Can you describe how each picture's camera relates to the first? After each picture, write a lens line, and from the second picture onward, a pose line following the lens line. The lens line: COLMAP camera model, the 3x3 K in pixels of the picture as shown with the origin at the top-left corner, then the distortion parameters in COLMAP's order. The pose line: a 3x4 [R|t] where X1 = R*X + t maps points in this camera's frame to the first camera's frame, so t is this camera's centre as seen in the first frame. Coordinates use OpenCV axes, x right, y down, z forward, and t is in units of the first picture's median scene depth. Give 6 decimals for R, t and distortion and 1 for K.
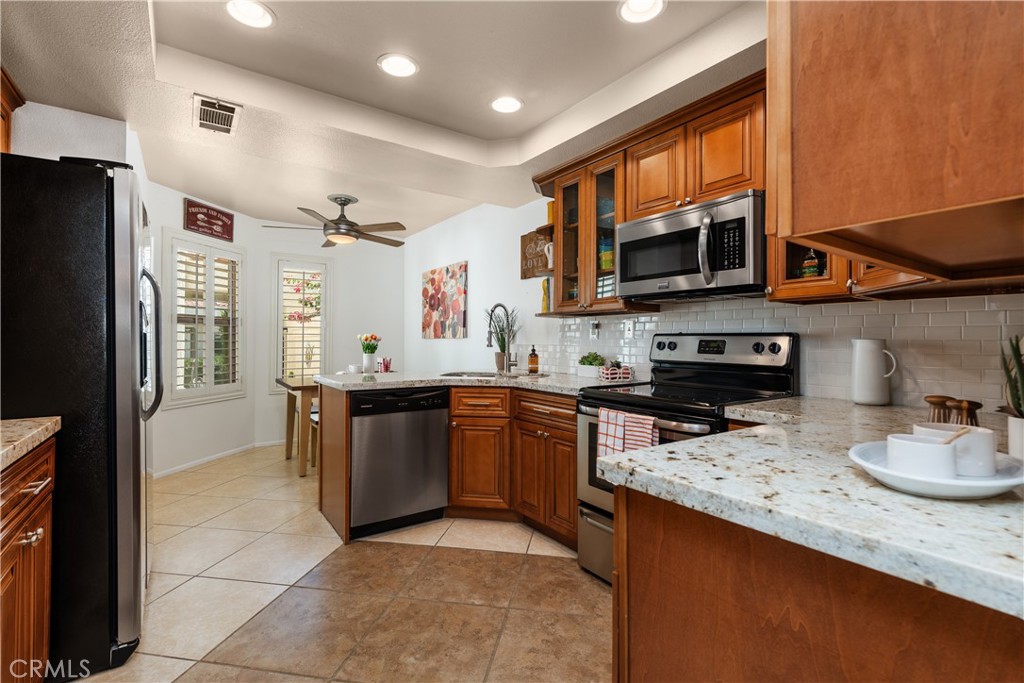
lens RADIAL K [[463.5, 0, 512.4], [0, 463.5, 340.2], [0, 0, 1]] dist [0.001842, 0.000817]
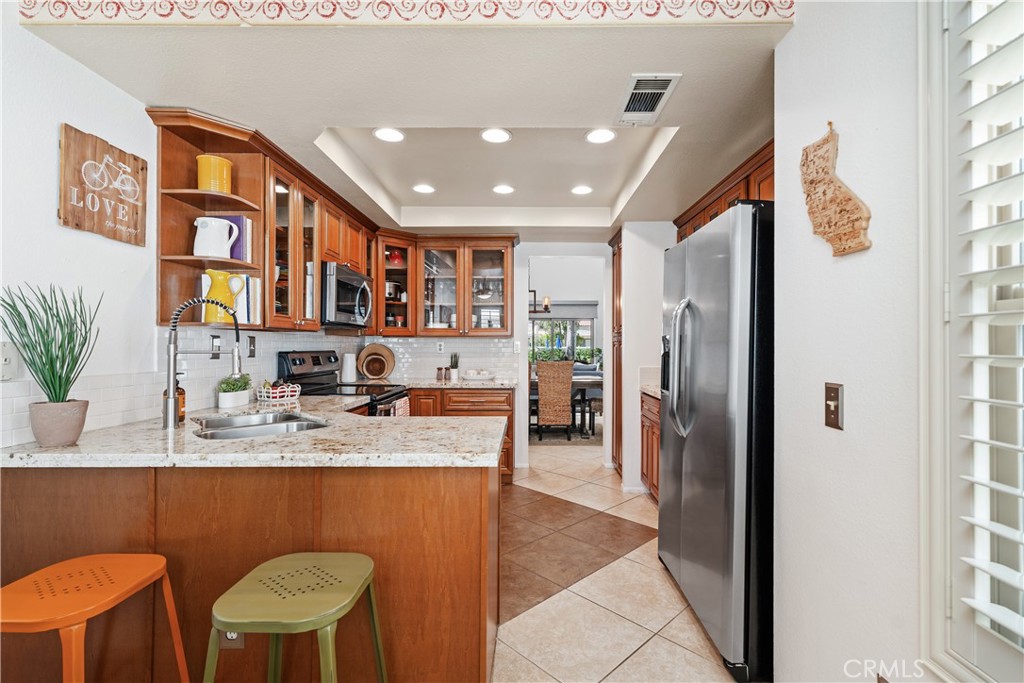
lens RADIAL K [[463.5, 0, 514.7], [0, 463.5, 348.7], [0, 0, 1]] dist [0.001842, 0.000817]
pose [[-0.807578, -0.000811, 0.589760, -0.496994], [-0.005324, 0.999968, -0.005916, -0.013406], [-0.589737, -0.007917, -0.807557, 0.953721]]
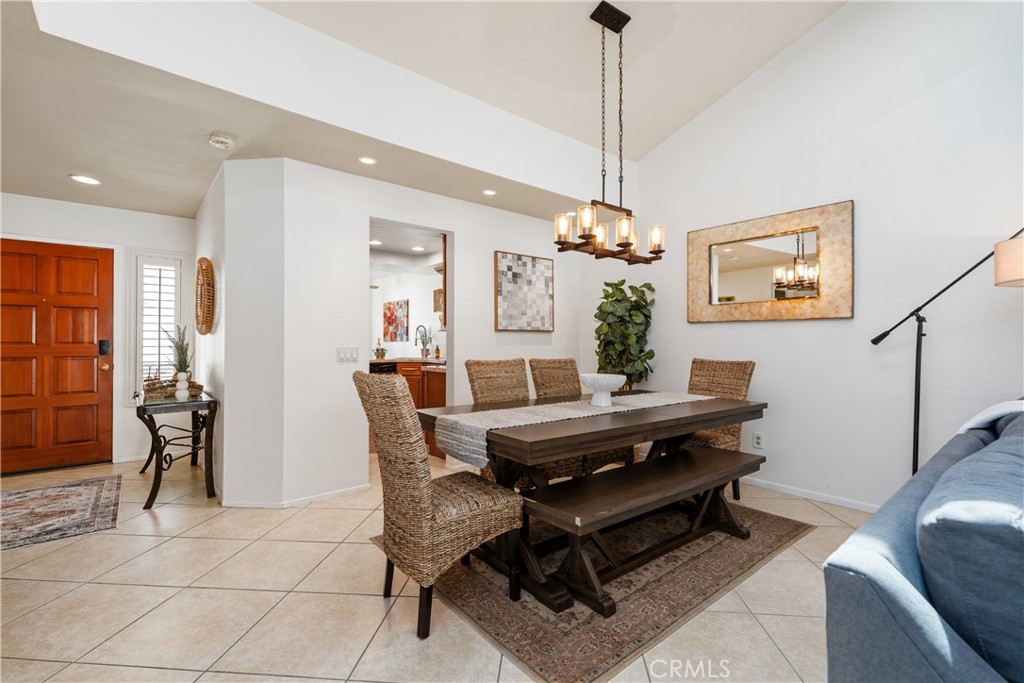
lens RADIAL K [[463.5, 0, 513.3], [0, 463.5, 343.8], [0, 0, 1]] dist [0.001842, 0.000817]
pose [[0.996566, -0.004587, 0.082673, 0.168284], [0.004470, 0.999989, 0.001598, 0.004587], [-0.082679, -0.001223, 0.996575, -0.884368]]
